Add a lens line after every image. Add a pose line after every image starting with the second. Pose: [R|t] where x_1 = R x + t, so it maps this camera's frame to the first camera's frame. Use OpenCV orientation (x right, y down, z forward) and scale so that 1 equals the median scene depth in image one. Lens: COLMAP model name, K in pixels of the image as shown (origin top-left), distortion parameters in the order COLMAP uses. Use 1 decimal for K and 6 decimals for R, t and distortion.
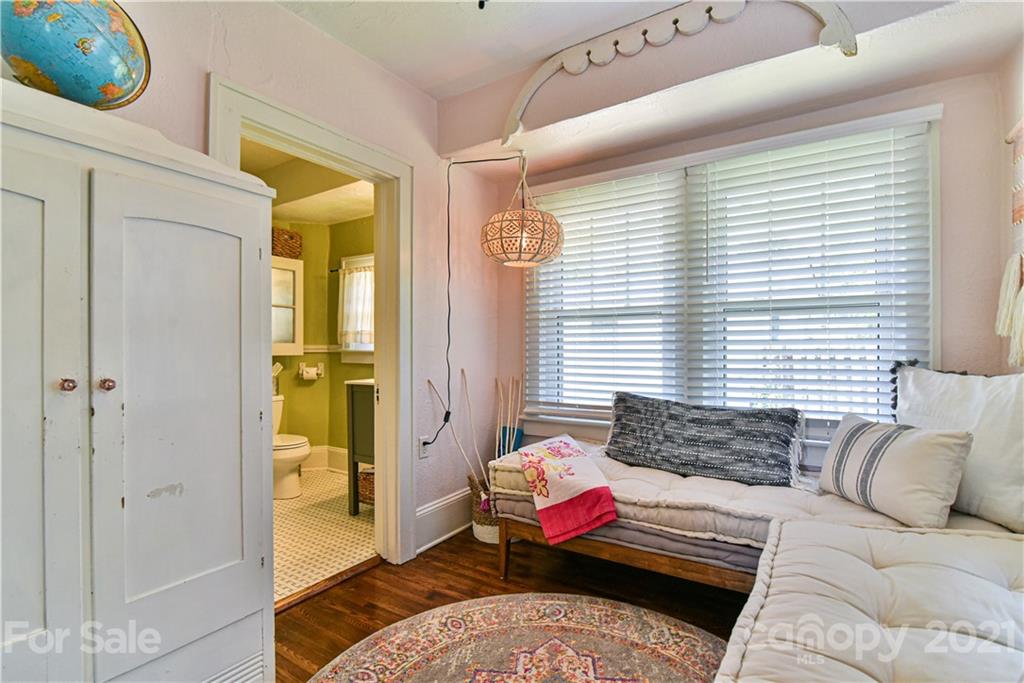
lens RADIAL K [[478.1, 0, 507.6], [0, 478.1, 345.4], [0, 0, 1]] dist [-0.019708, 0.001609]
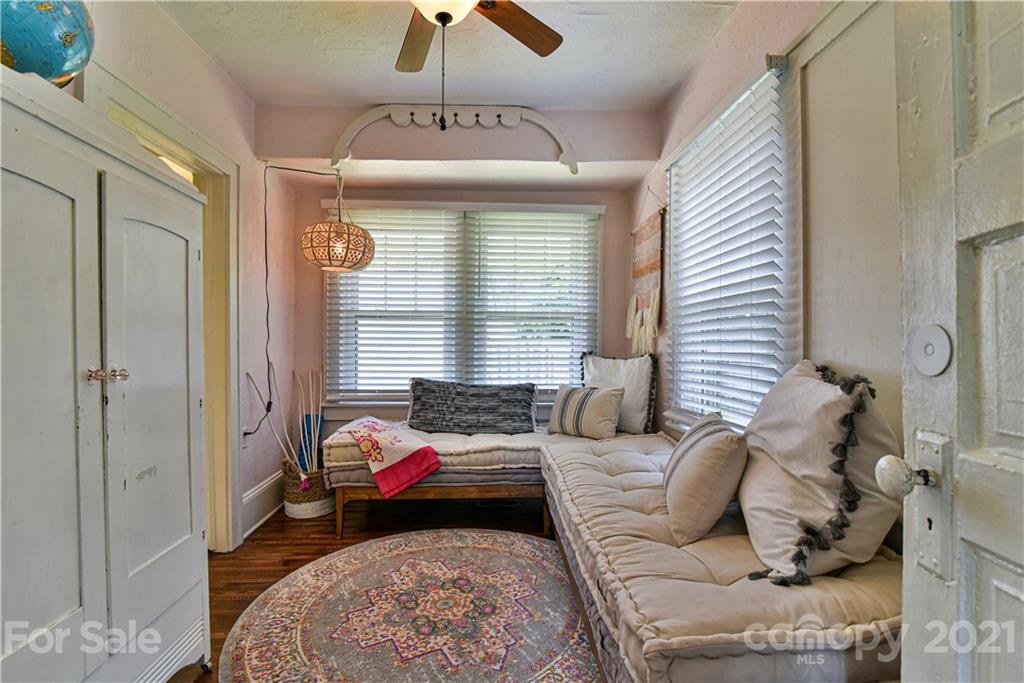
lens RADIAL K [[478.1, 0, 515.6], [0, 478.1, 343.9], [0, 0, 1]] dist [-0.019708, 0.001609]
pose [[0.792667, 0.005505, 0.609630, -0.400574], [-0.009817, 0.999945, 0.003734, -0.000064], [-0.609575, -0.008945, 0.792678, -0.205280]]
